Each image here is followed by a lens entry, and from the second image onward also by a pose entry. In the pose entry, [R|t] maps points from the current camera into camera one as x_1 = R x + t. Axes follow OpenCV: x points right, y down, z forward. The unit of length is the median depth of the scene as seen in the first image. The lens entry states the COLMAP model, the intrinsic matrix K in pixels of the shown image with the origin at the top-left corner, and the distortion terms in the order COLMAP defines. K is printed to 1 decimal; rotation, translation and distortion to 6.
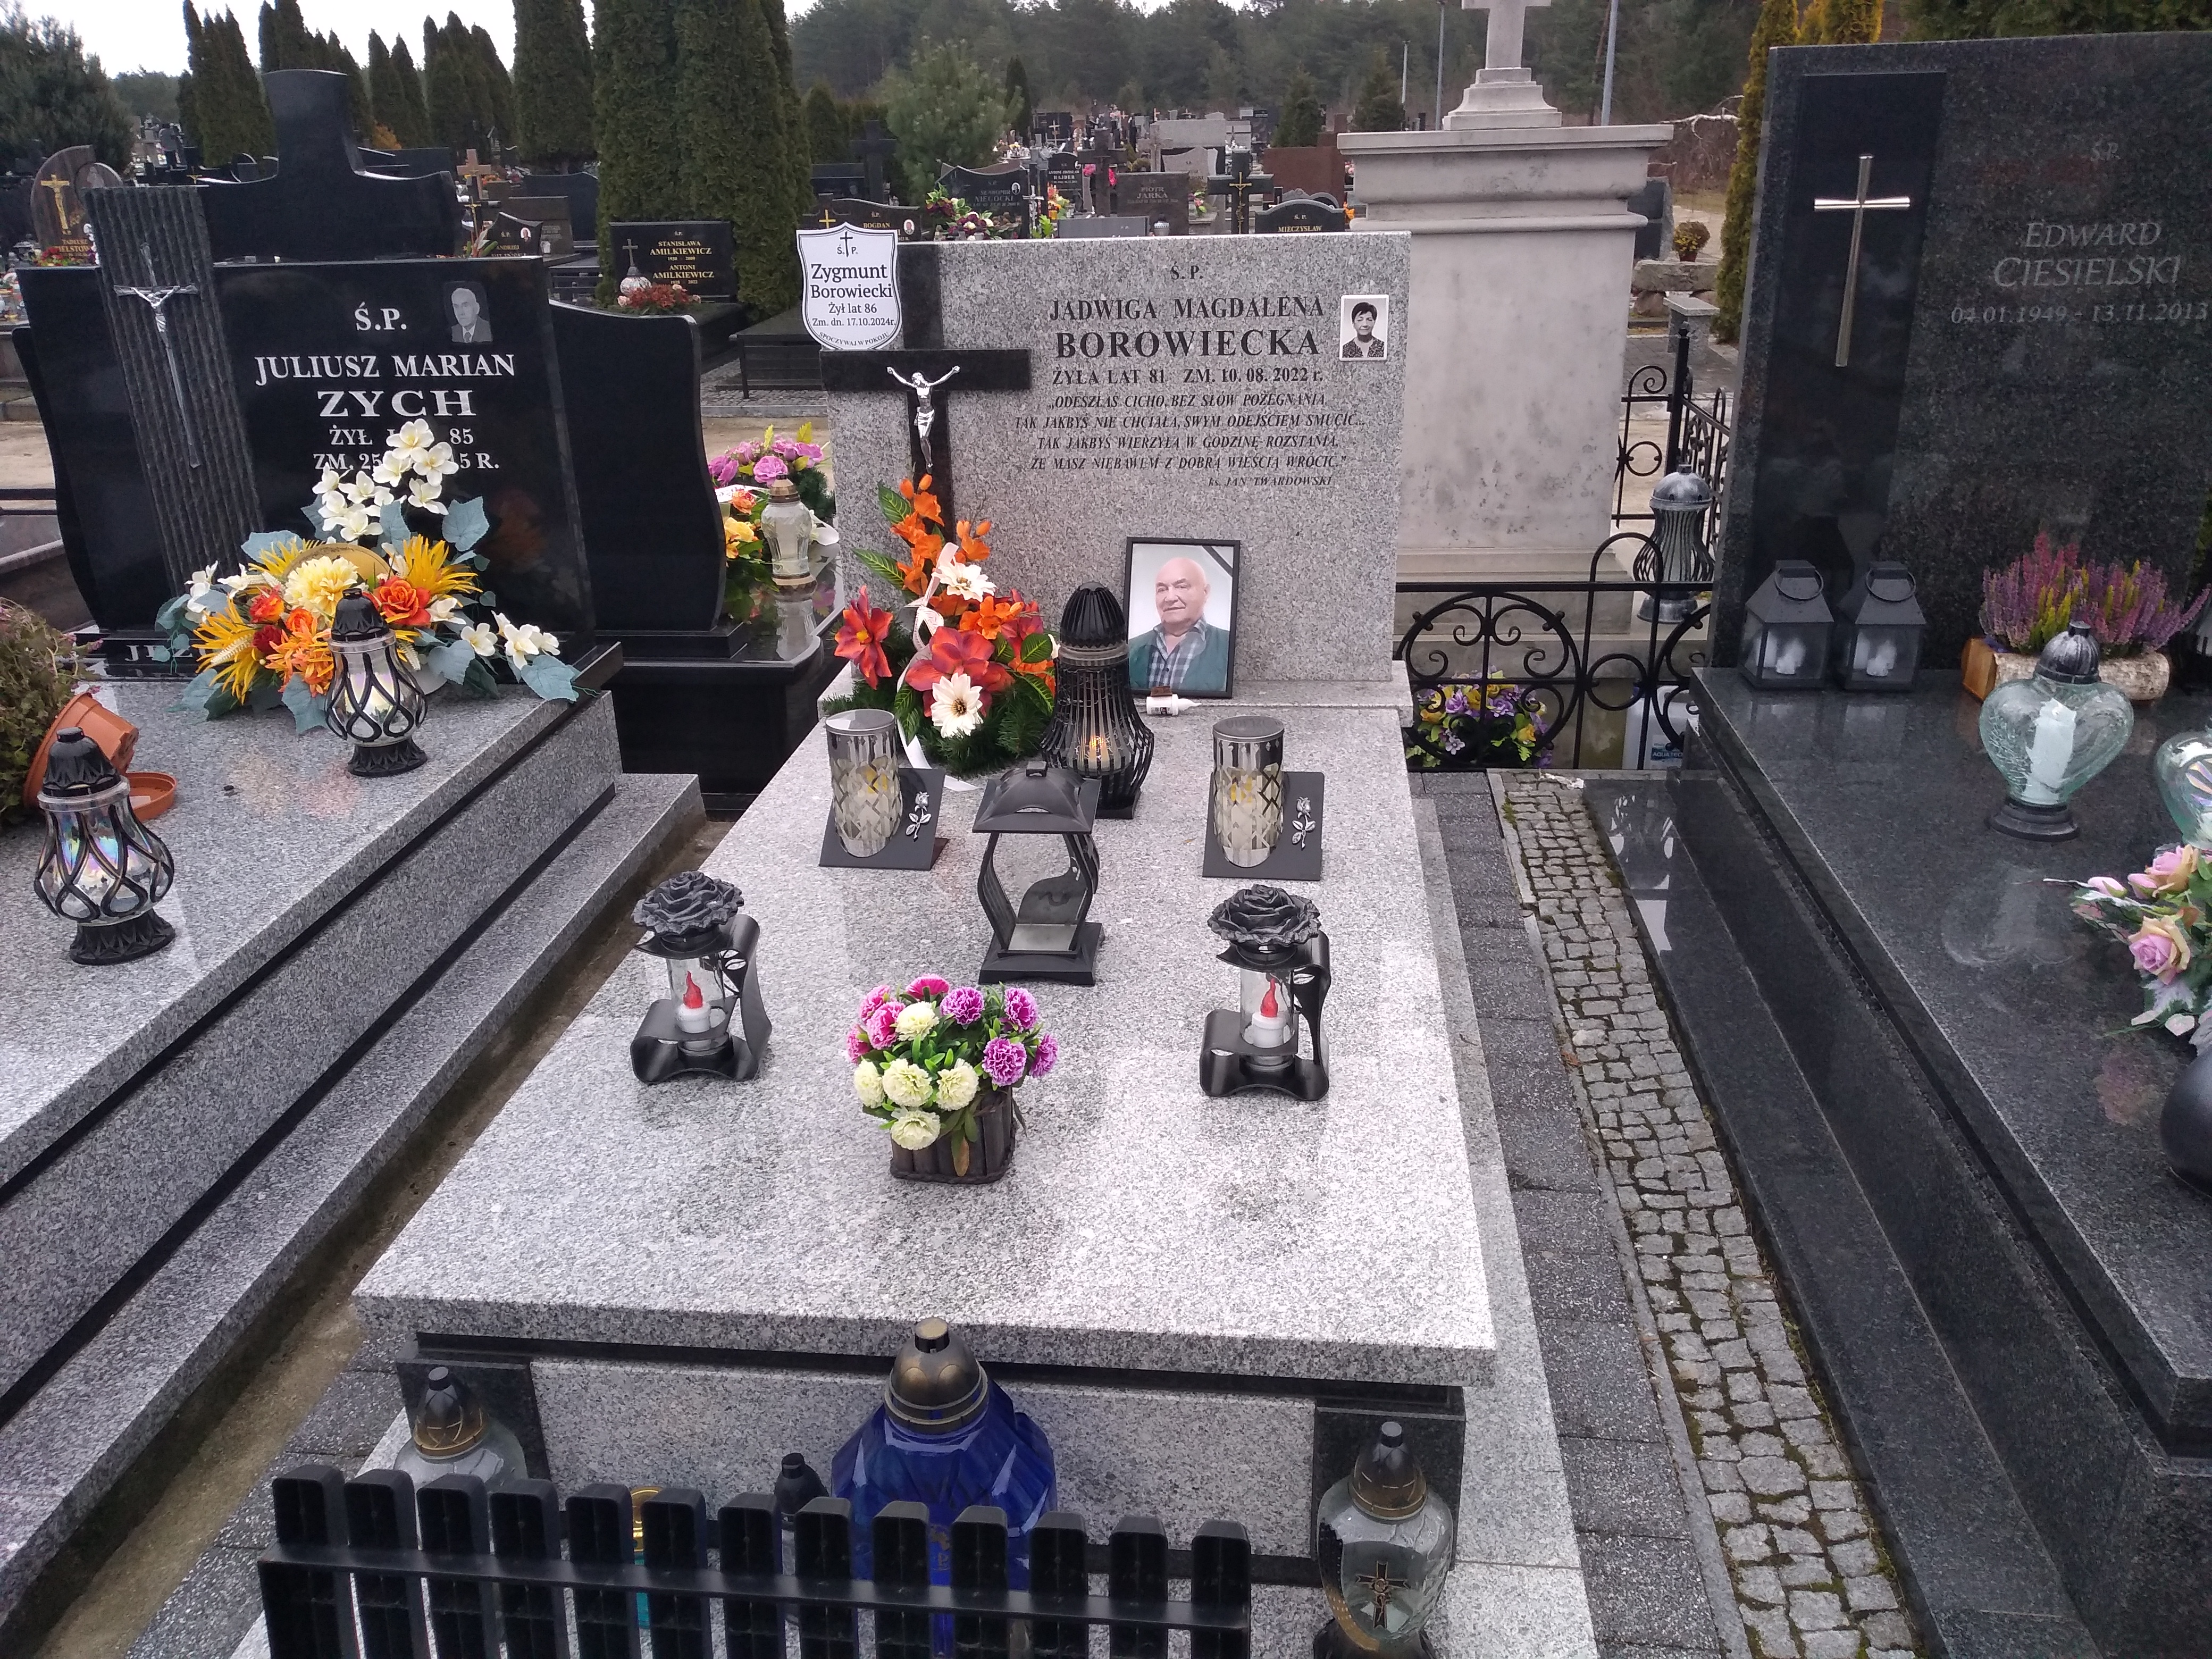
lens RADIAL K [[1733.0, 0, 1119.9], [0, 1733.0, 825.9], [0, 0, 1]] dist [0.004212, -0.036715]
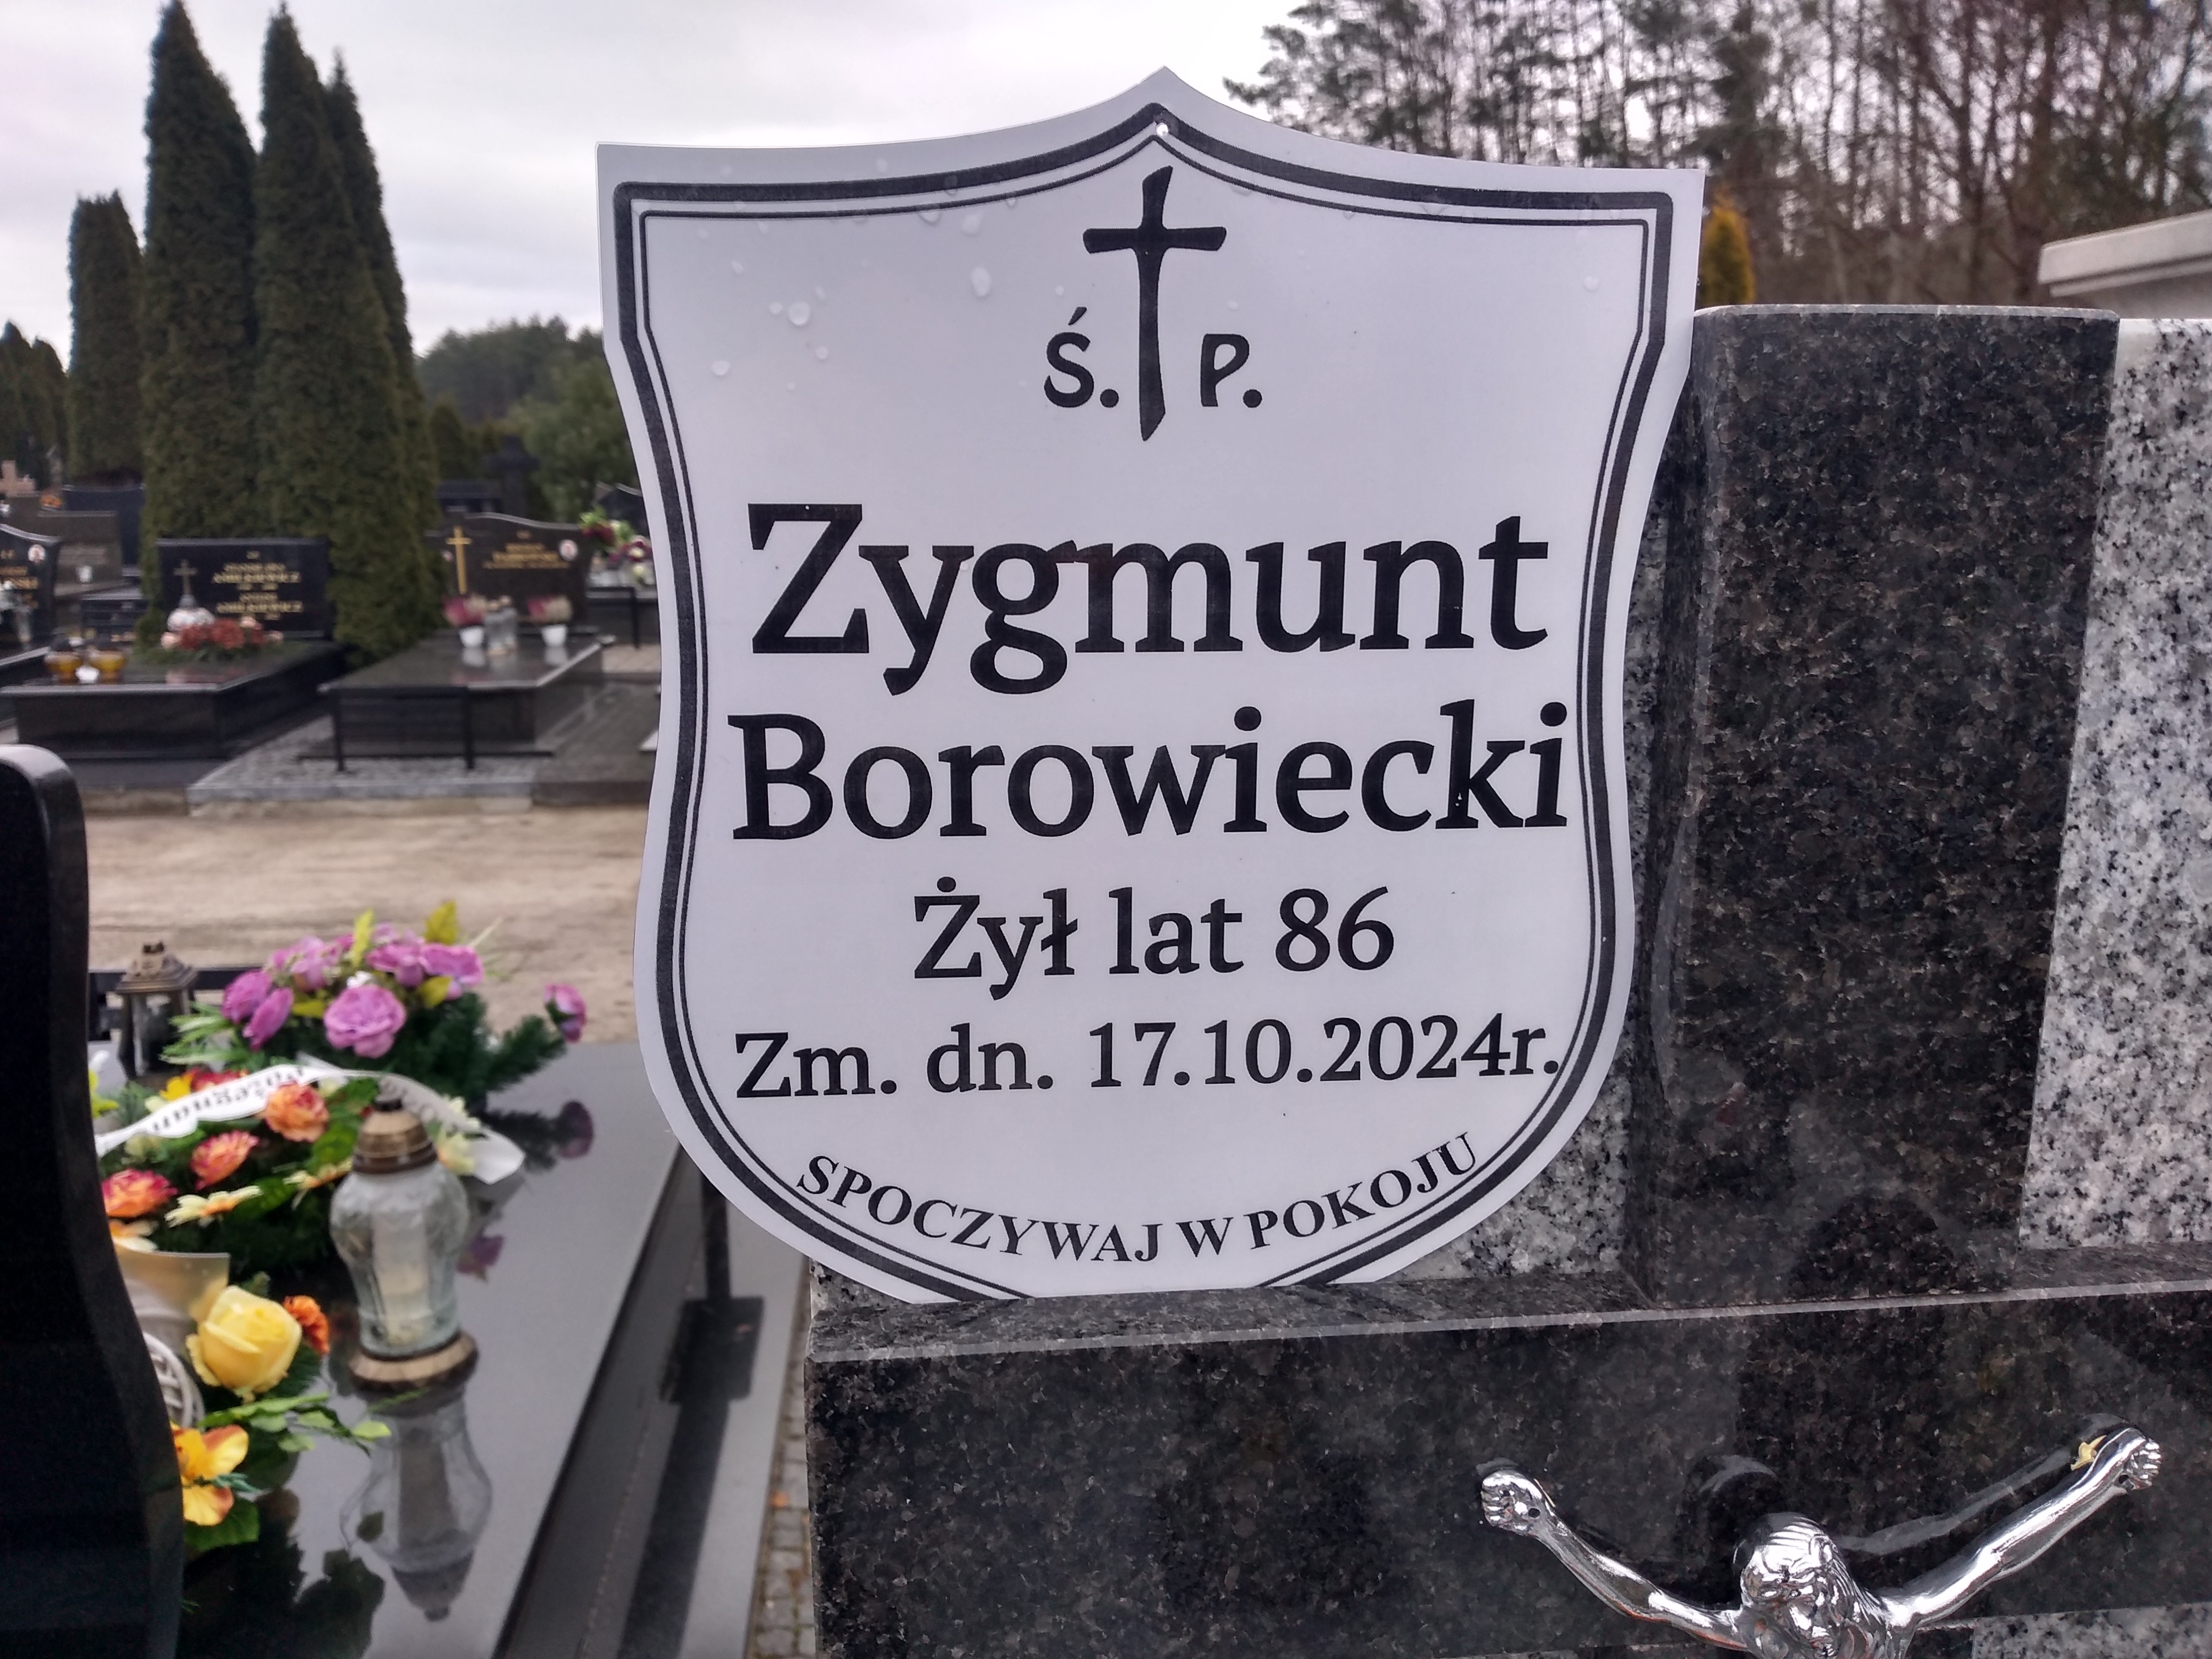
lens RADIAL K [[1733.0, 0, 1119.9], [0, 1733.0, 825.9], [0, 0, 1]] dist [0.004212, -0.036715]
pose [[0.978069, -0.019893, 0.207327, -0.042310], [0.057580, 0.982459, -0.177365, -0.068549], [-0.200162, 0.185414, 0.962059, 0.215397]]
